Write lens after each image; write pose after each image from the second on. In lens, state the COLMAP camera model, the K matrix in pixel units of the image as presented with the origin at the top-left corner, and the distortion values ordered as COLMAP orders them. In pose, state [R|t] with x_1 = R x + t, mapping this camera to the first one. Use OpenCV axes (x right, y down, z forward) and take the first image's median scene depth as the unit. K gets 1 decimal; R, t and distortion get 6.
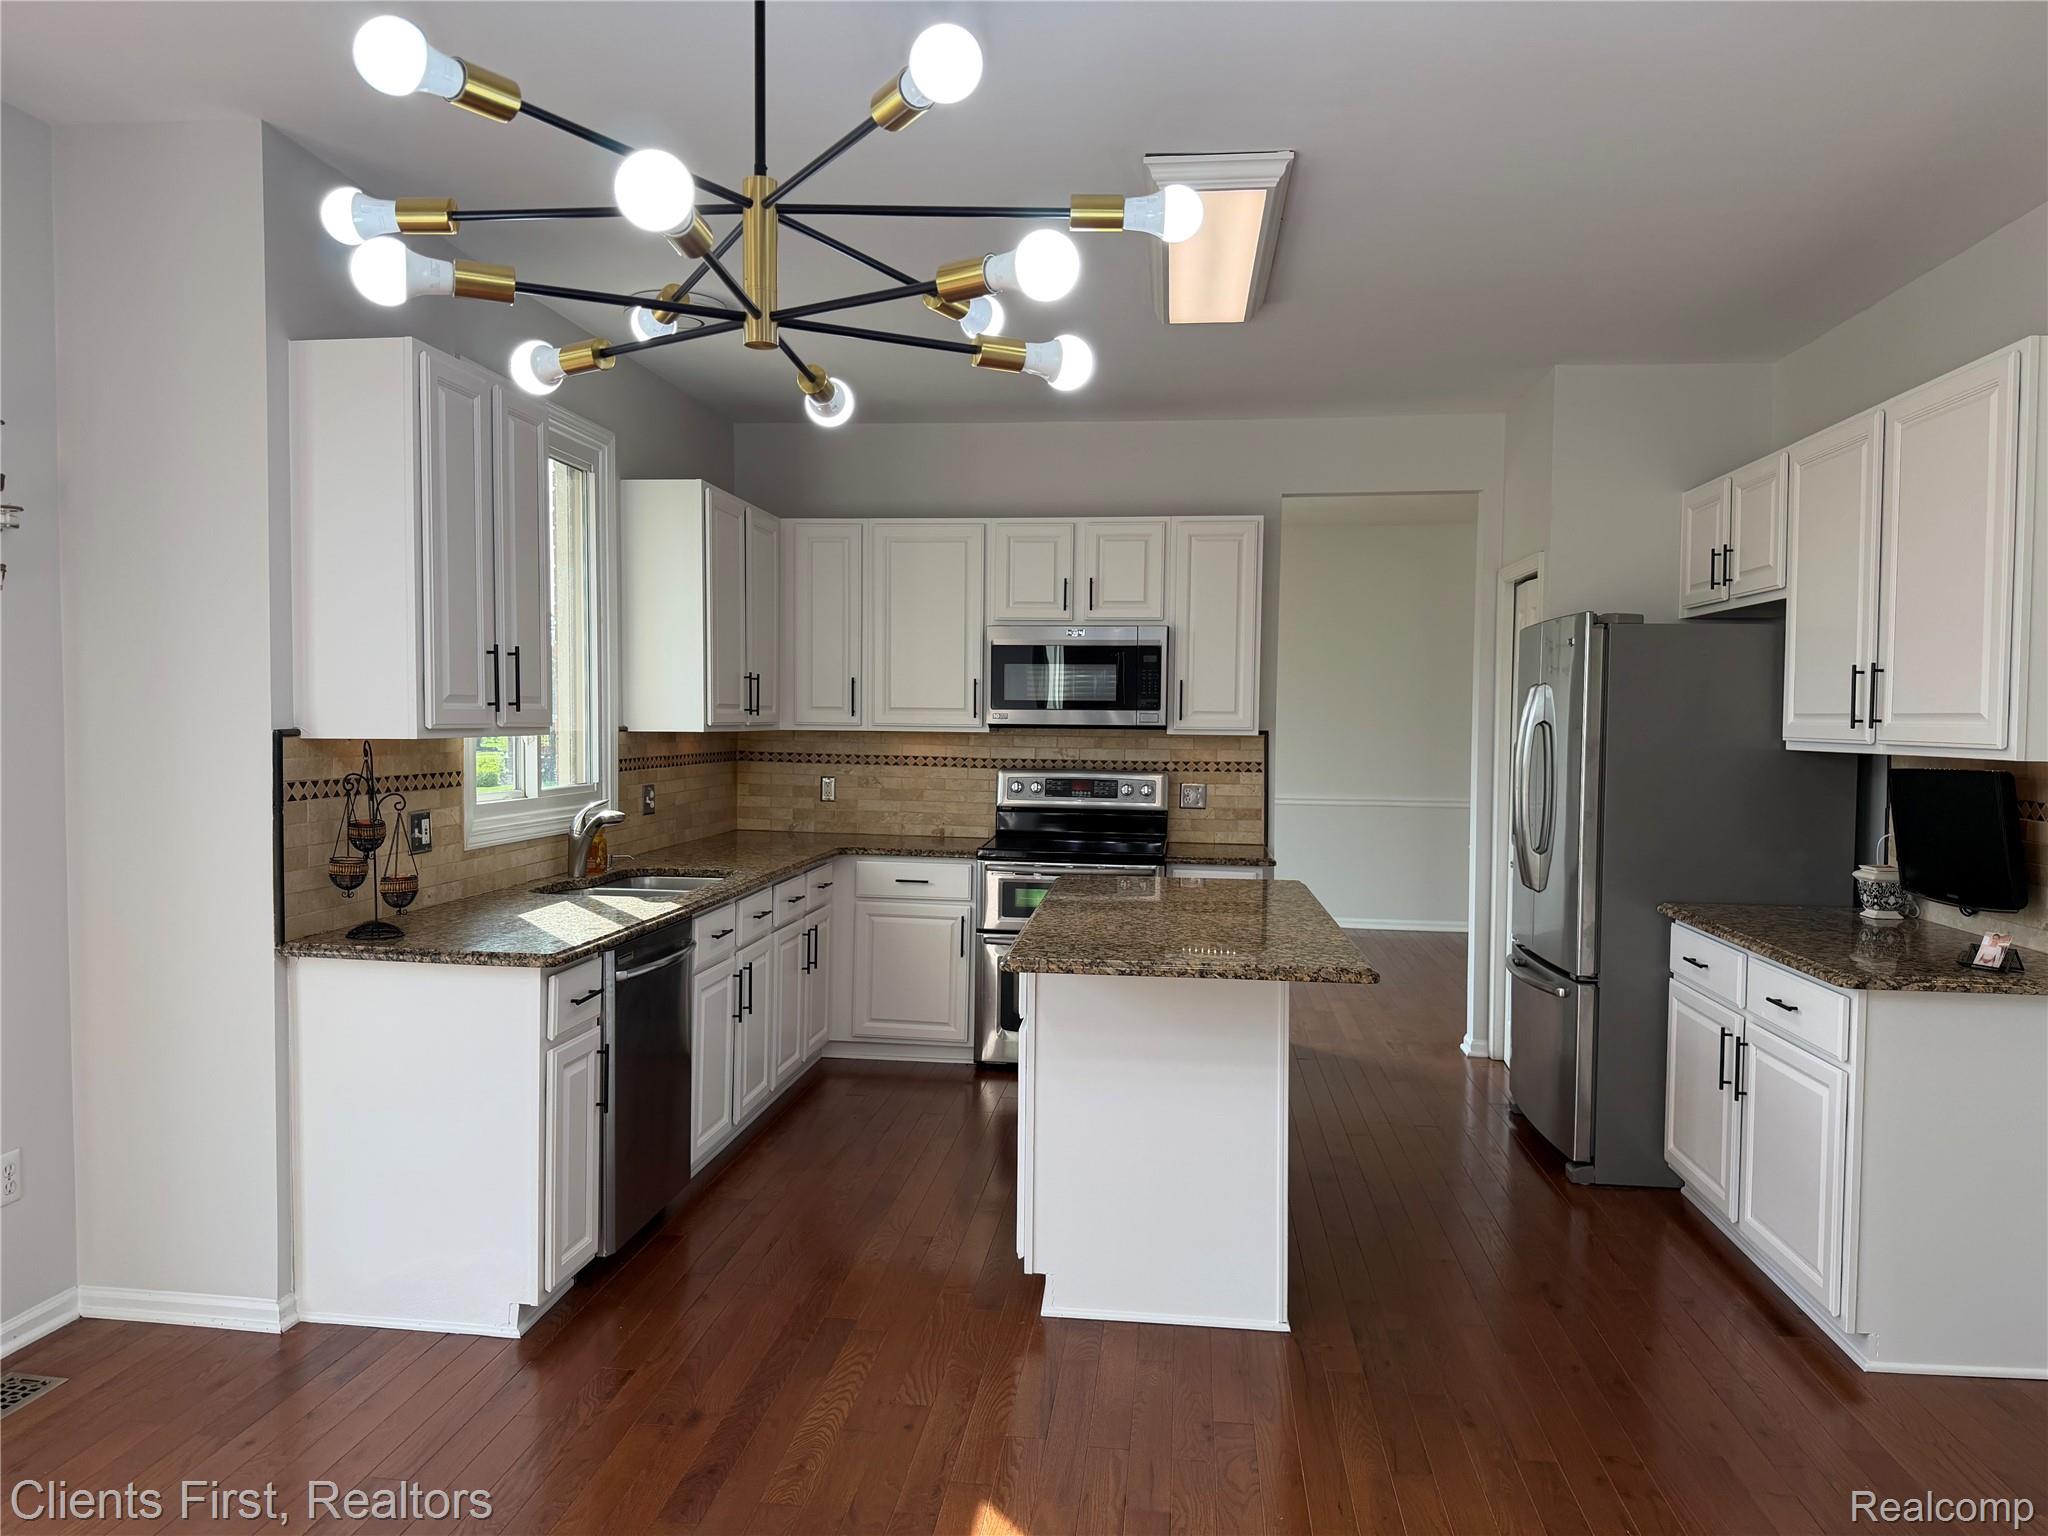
lens RADIAL K [[1429.8, 0, 1015.0], [0, 1429.8, 772.1], [0, 0, 1]] dist [0.202500, -0.435913]
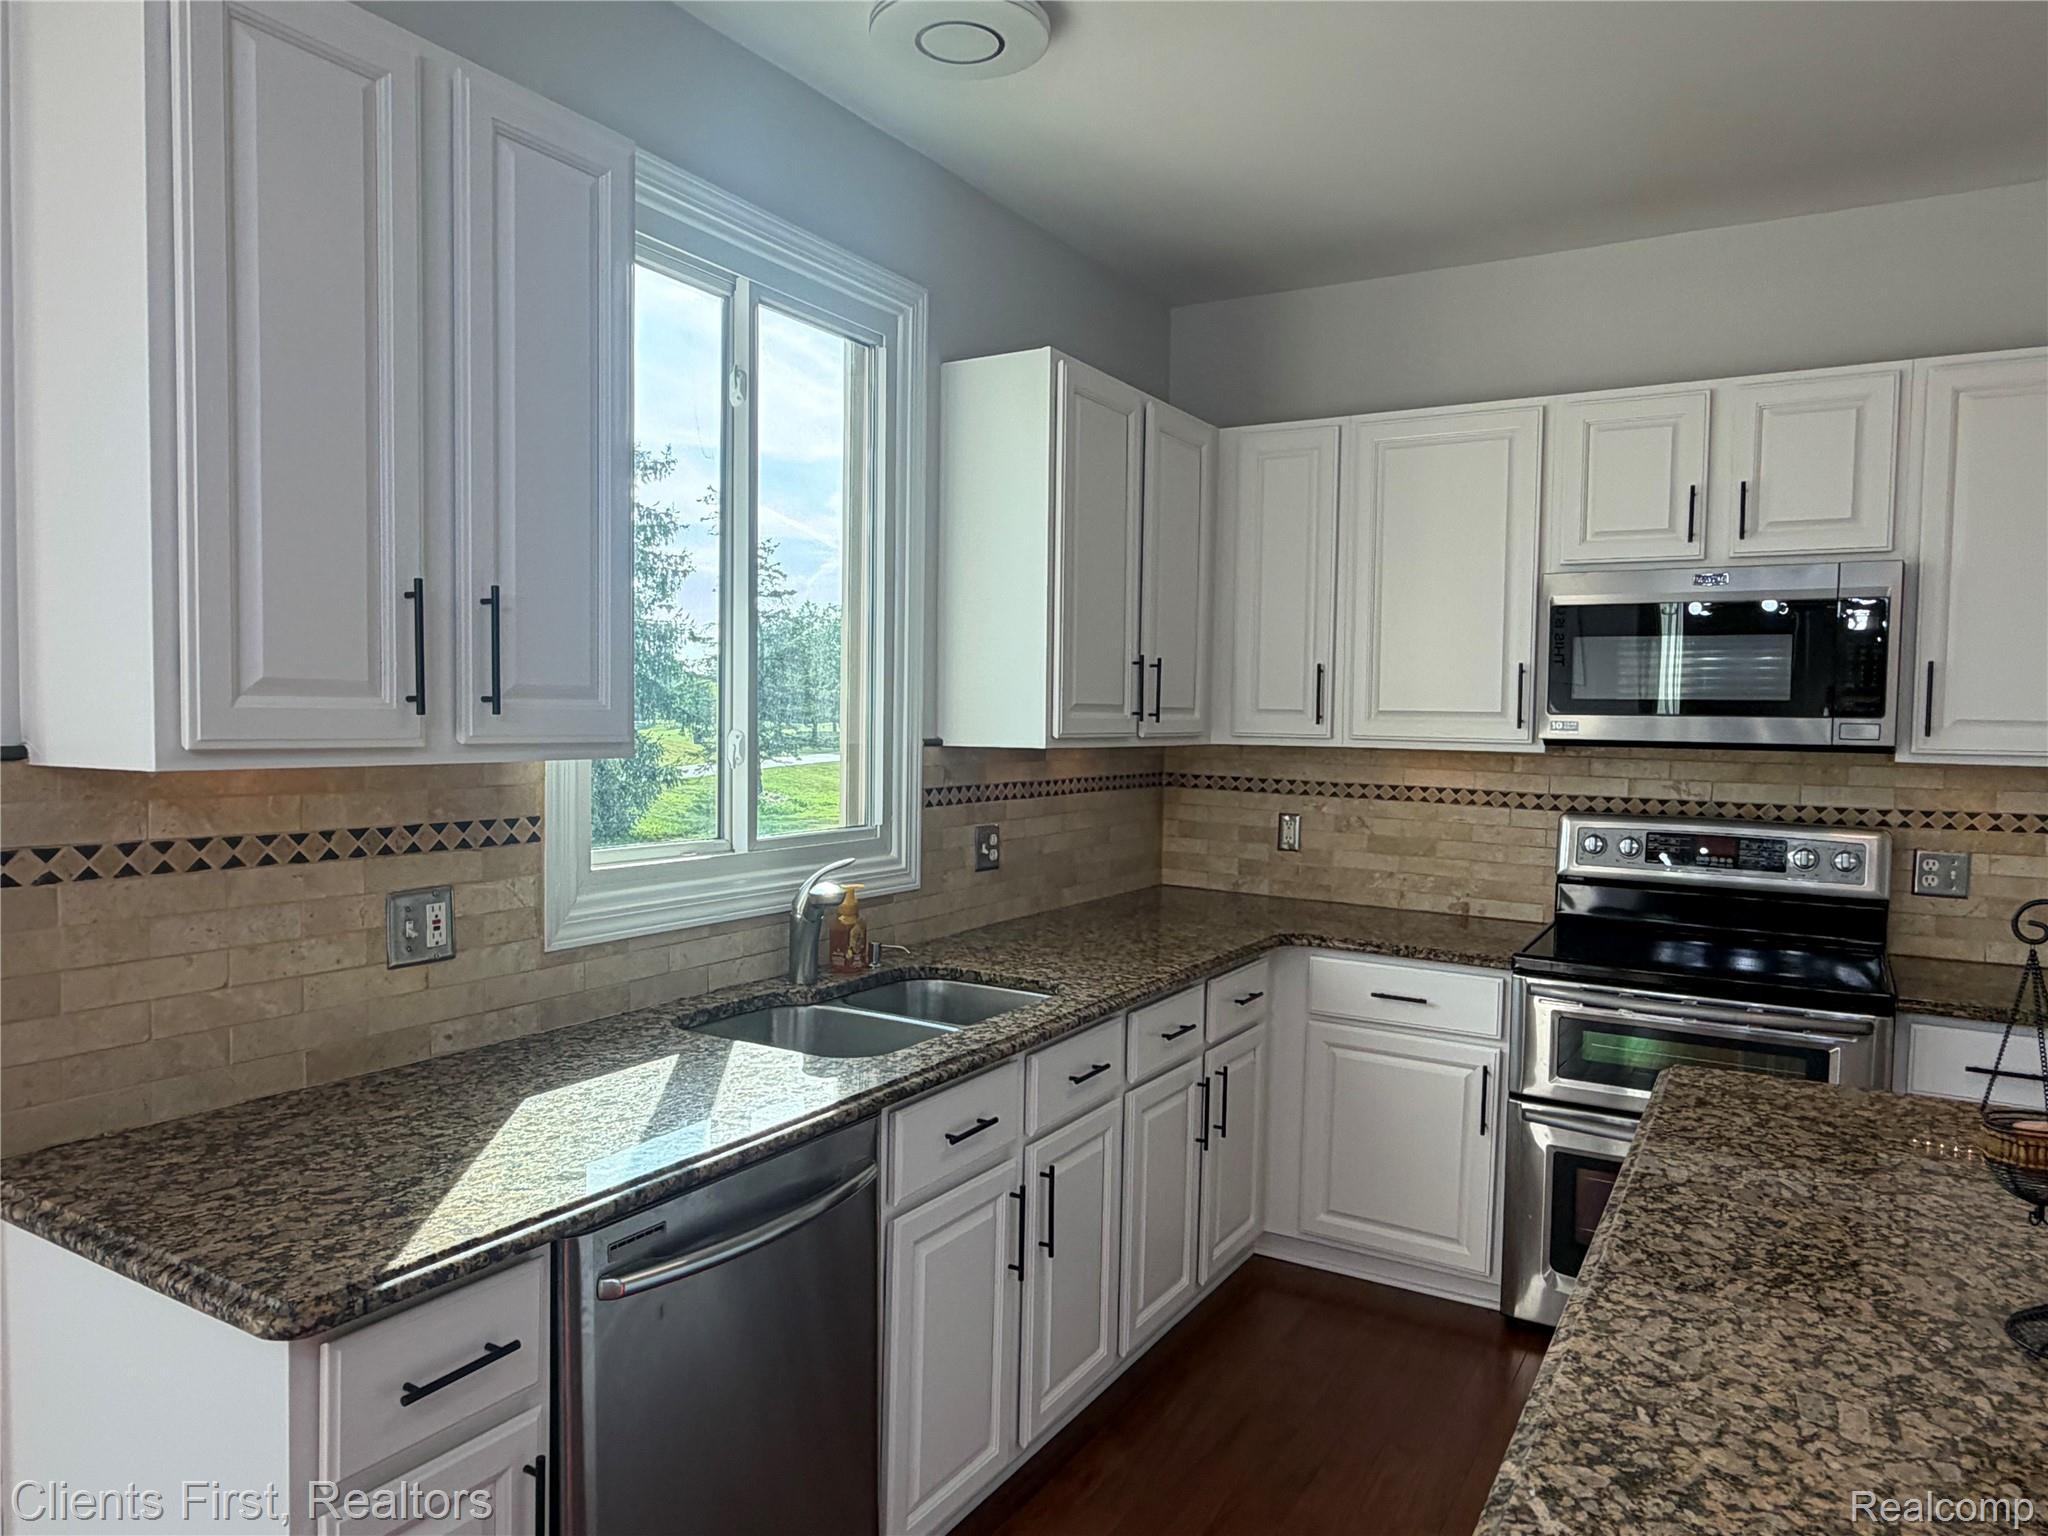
lens RADIAL K [[1366.1, 0, 1017.0], [0, 1366.1, 766.7], [0, 0, 1]] dist [0.001829, 0.003174]
pose [[0.914648, 0.020661, -0.403723, 0.012485], [-0.022932, 0.999737, -0.000790, -0.018867], [0.403600, 0.009980, 0.914881, 0.441999]]
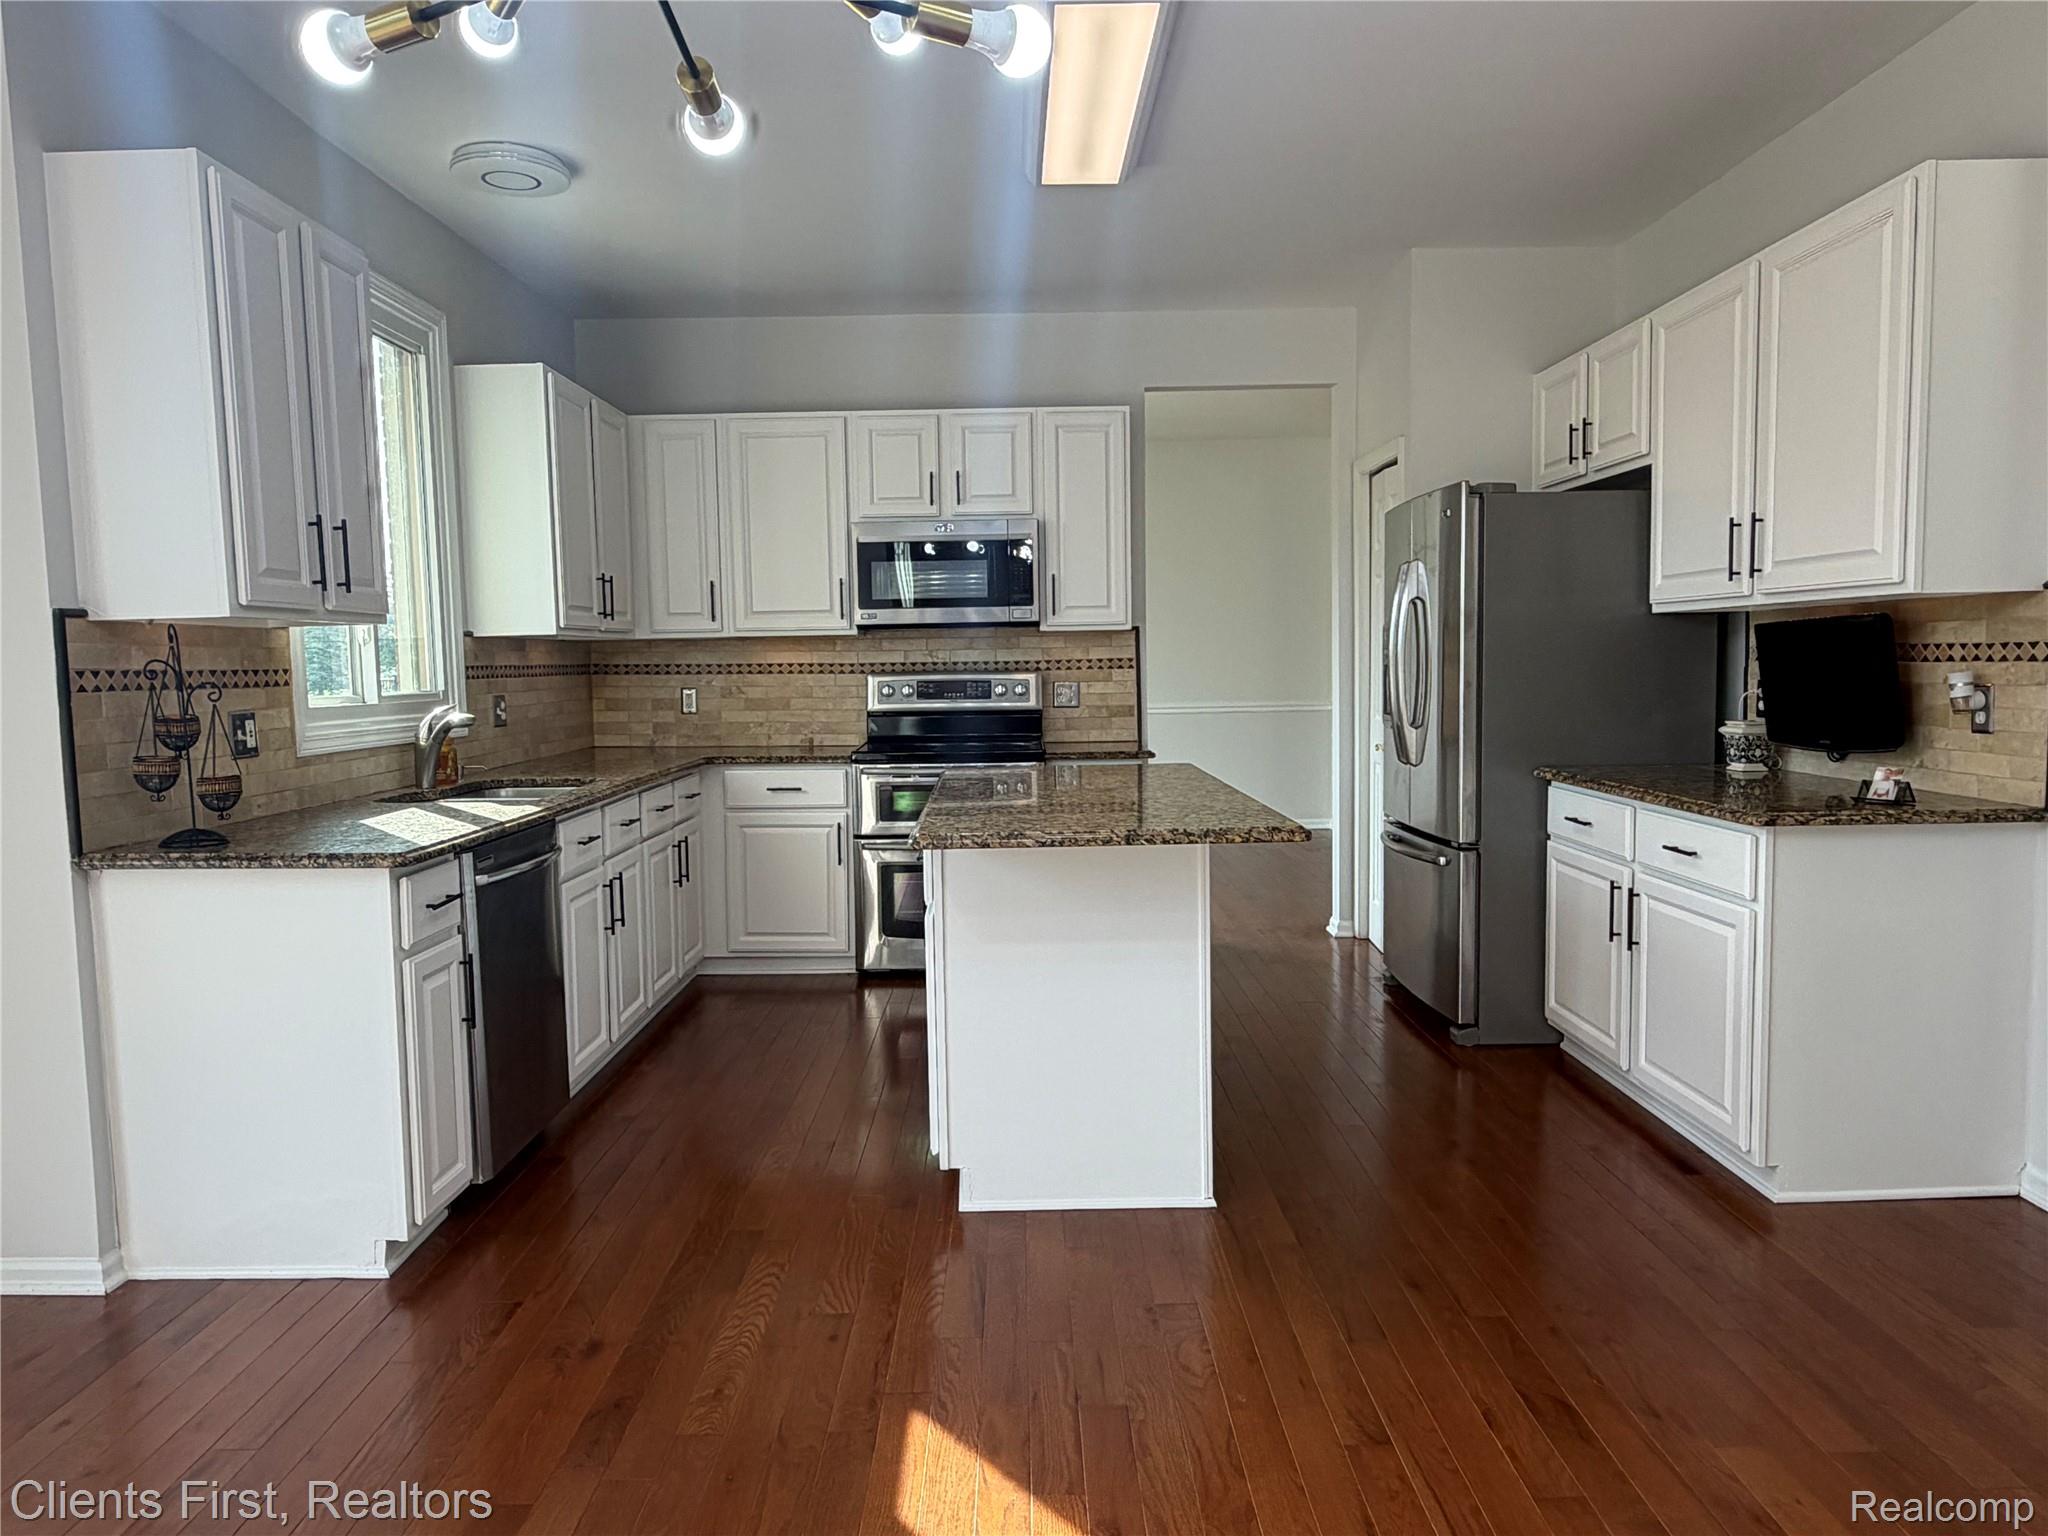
lens RADIAL K [[1366.1, 0, 1017.0], [0, 1366.1, 766.7], [0, 0, 1]] dist [0.001829, 0.003174]
pose [[0.992630, -0.038369, 0.114947, -0.023505], [0.033810, 0.998572, 0.041358, 0.030703], [-0.116369, -0.037167, 0.992510, 0.078778]]
